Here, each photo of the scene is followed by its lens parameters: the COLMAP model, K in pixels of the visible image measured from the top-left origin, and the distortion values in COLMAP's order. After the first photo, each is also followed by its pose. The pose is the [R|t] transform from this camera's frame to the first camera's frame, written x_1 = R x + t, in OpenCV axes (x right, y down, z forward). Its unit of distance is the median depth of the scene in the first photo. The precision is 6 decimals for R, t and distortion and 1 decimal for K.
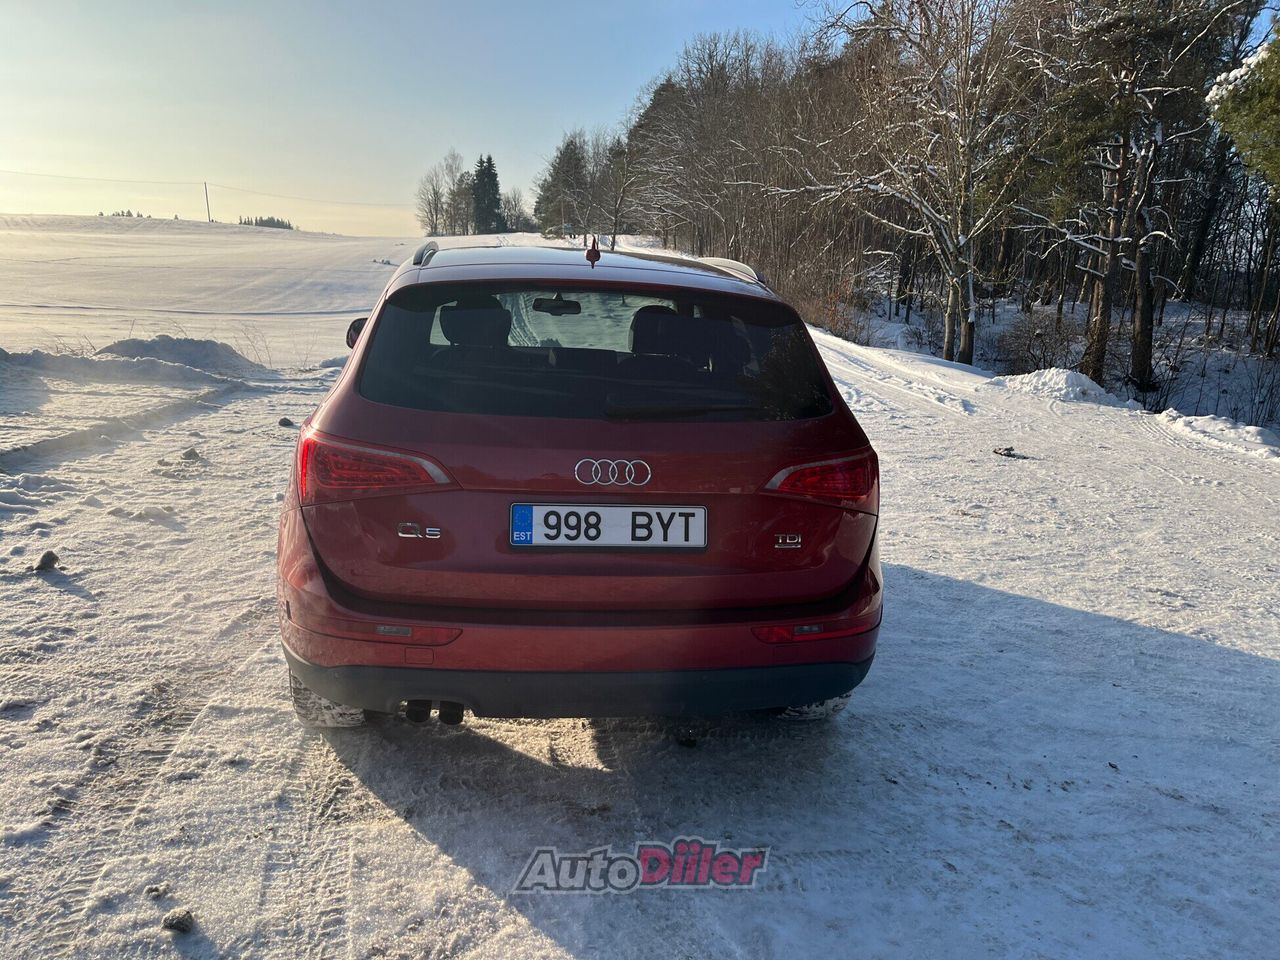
lens RADIAL K [[1095.5, 0, 640.0], [0, 1095.5, 480.0], [0, 0, 1]] dist [0.112134, -0.161884]
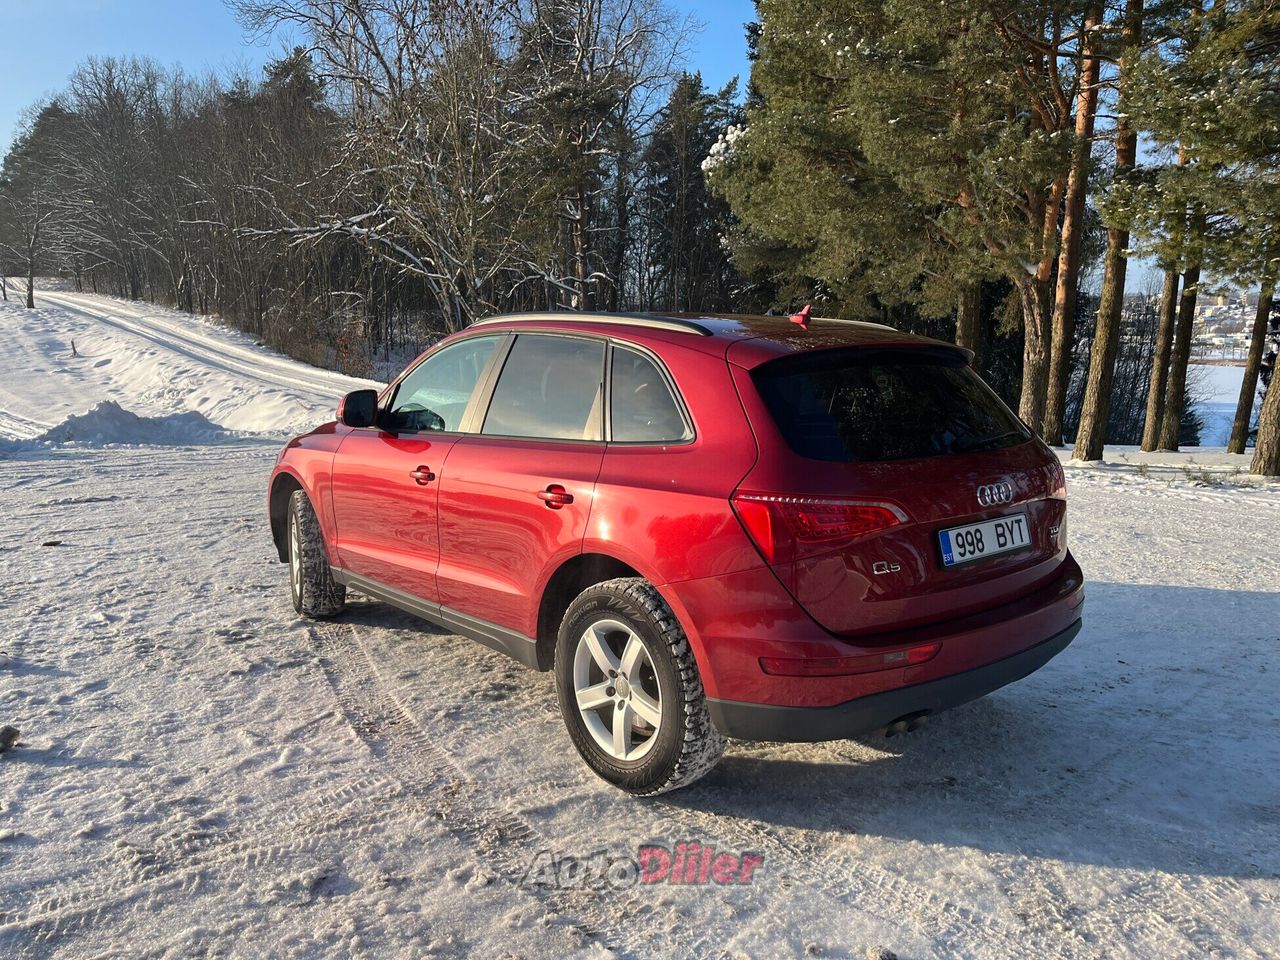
lens RADIAL K [[1095.5, 0, 640.0], [0, 1095.5, 480.0], [0, 0, 1]] dist [0.112134, -0.161884]
pose [[0.823655, -0.119226, 0.554417, -1.000062], [0.135944, 0.990655, 0.011076, -0.086645], [-0.550556, 0.066247, 0.832166, 0.186609]]
